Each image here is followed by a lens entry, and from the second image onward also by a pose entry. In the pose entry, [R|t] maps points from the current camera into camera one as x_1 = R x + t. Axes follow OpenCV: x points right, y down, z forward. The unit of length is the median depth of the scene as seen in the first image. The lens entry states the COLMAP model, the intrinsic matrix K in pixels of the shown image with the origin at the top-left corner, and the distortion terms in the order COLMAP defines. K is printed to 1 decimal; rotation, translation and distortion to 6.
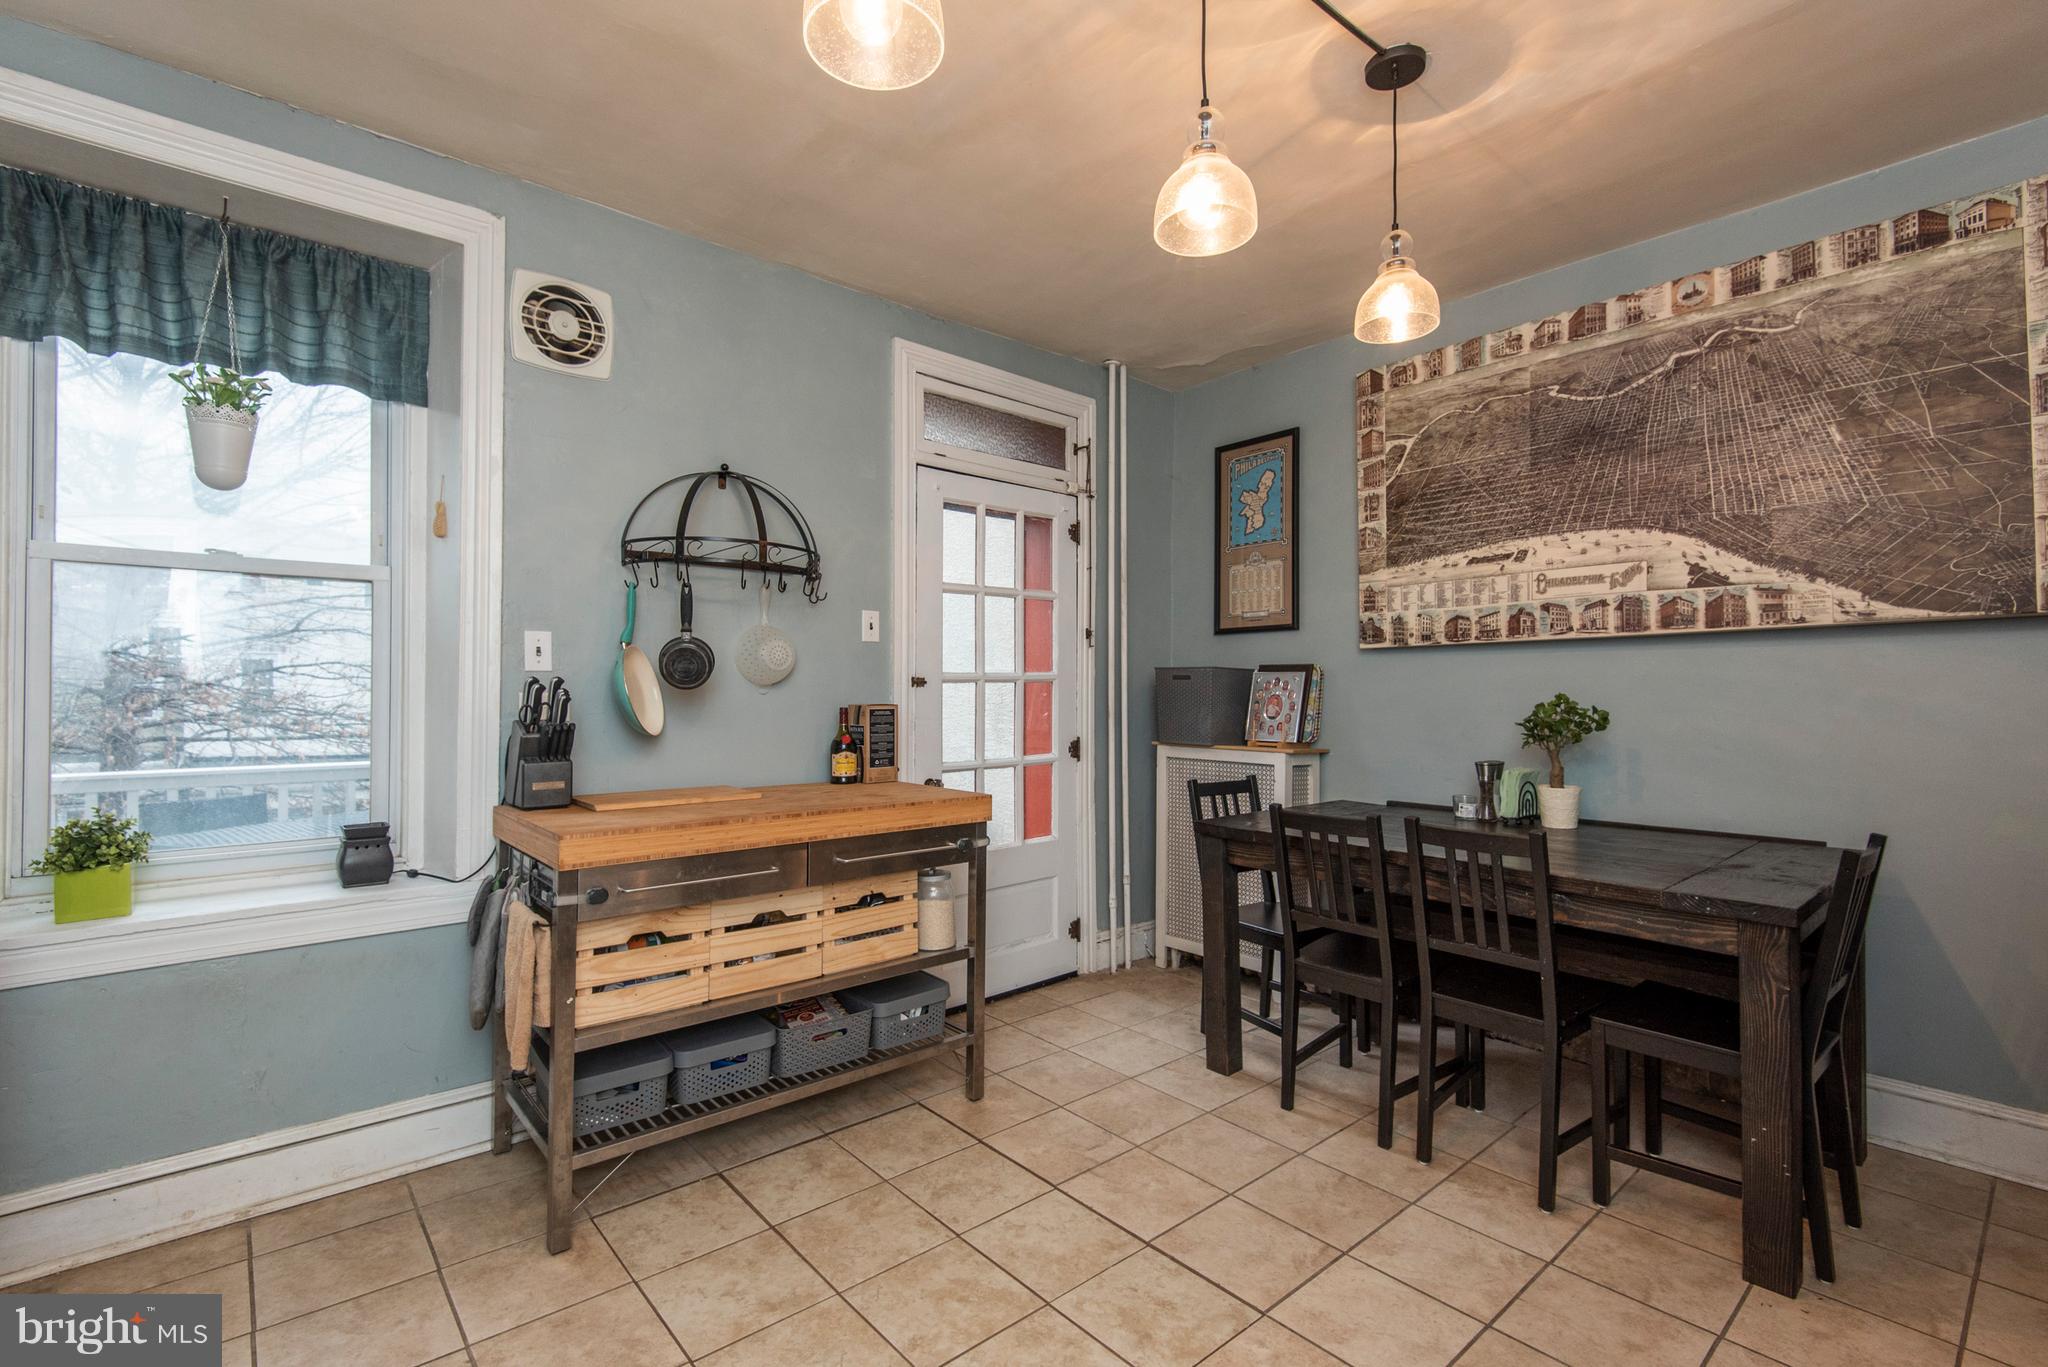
lens RADIAL K [[927.4, 0, 1035.2], [0, 927.4, 688.7], [0, 0, 1]] dist [0.030147, -0.018381]
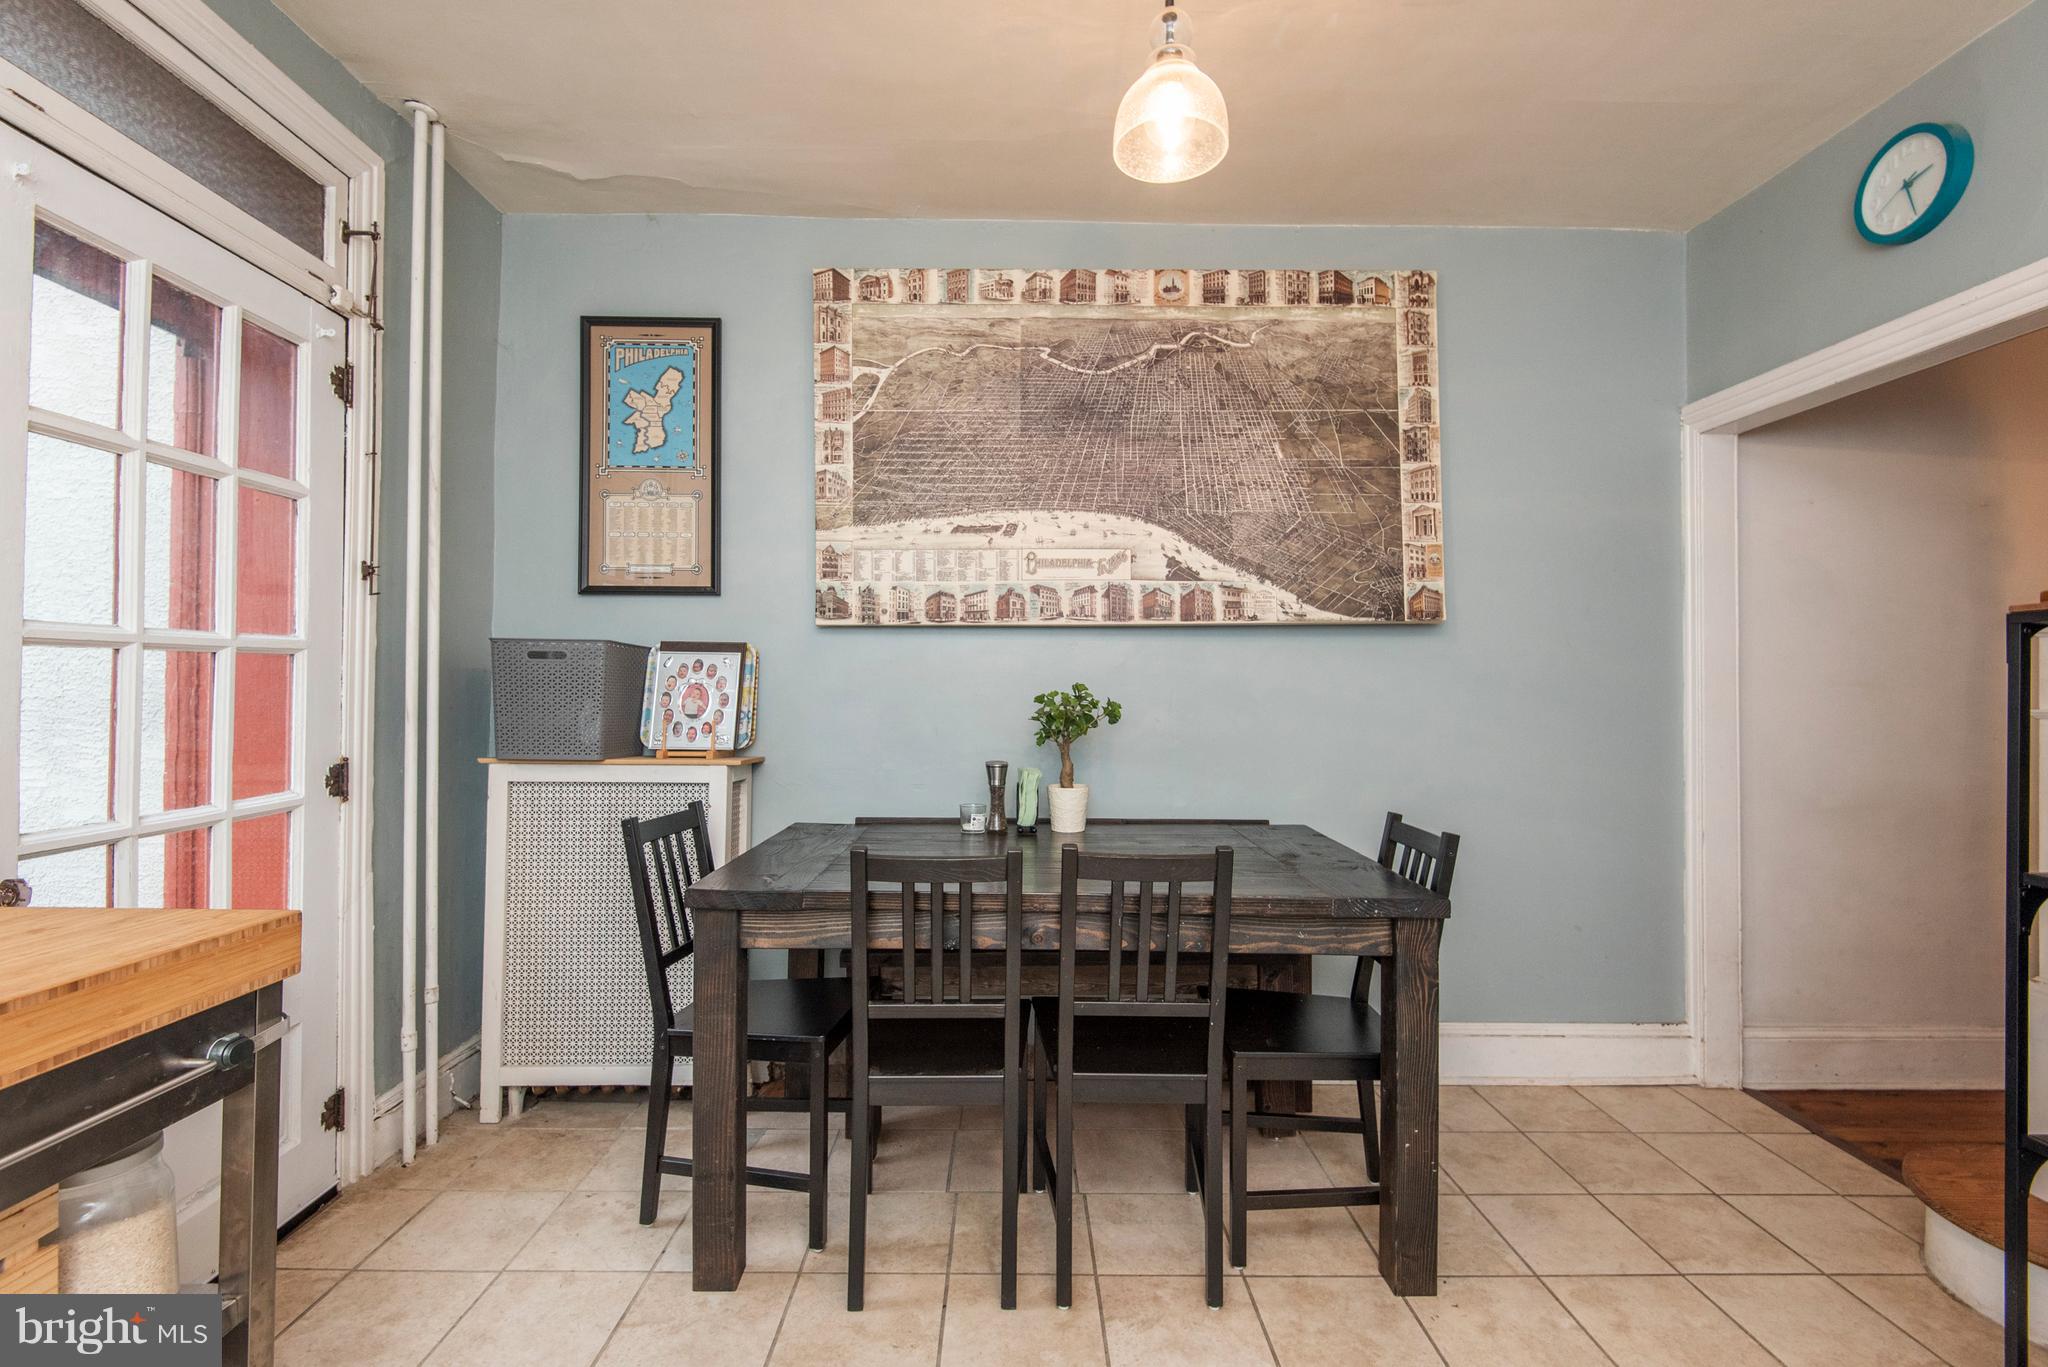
lens RADIAL K [[927.4, 0, 1061.0], [0, 927.4, 686.0], [0, 0, 1]] dist [0.030147, -0.018381]
pose [[0.651719, 0.008144, 0.758417, -0.119668], [-0.008504, 0.999958, -0.003430, 0.009711], [-0.758413, -0.004214, 0.651761, 0.386976]]
